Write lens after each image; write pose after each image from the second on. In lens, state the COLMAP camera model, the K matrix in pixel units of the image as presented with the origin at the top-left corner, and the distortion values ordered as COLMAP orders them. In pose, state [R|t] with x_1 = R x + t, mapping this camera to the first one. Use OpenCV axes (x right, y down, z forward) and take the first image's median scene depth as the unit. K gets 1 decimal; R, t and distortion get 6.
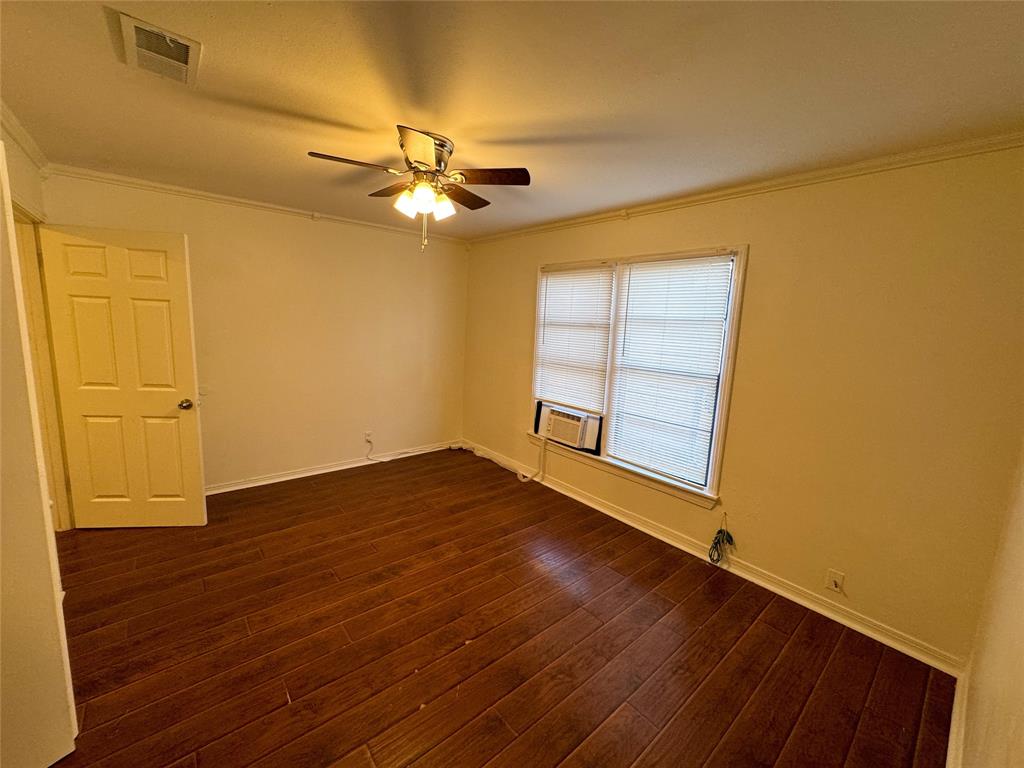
lens RADIAL K [[408.1, 0, 512.0], [0, 408.1, 384.0], [0, 0, 1]] dist [-0.002373, 0.000011]
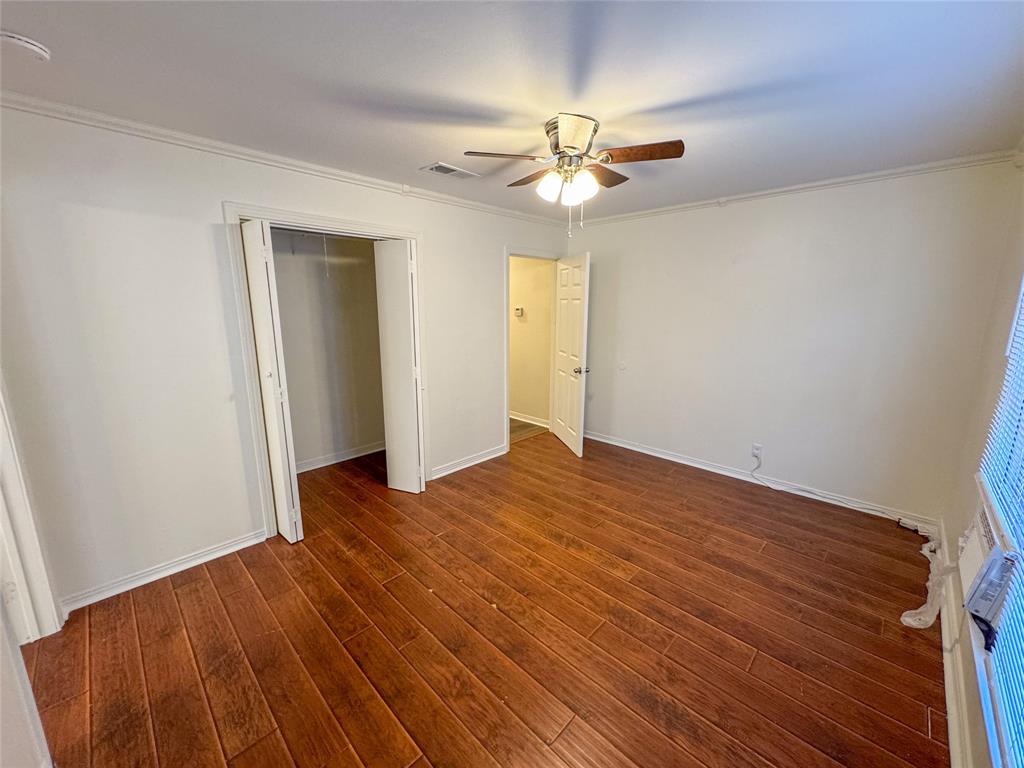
lens RADIAL K [[408.1, 0, 512.0], [0, 408.1, 384.0], [0, 0, 1]] dist [-0.002373, 0.000011]
pose [[0.090033, 0.150769, -0.984461, 0.631432], [-0.149236, 0.979357, 0.136339, -0.066328], [0.984694, 0.134642, 0.110674, 0.620897]]
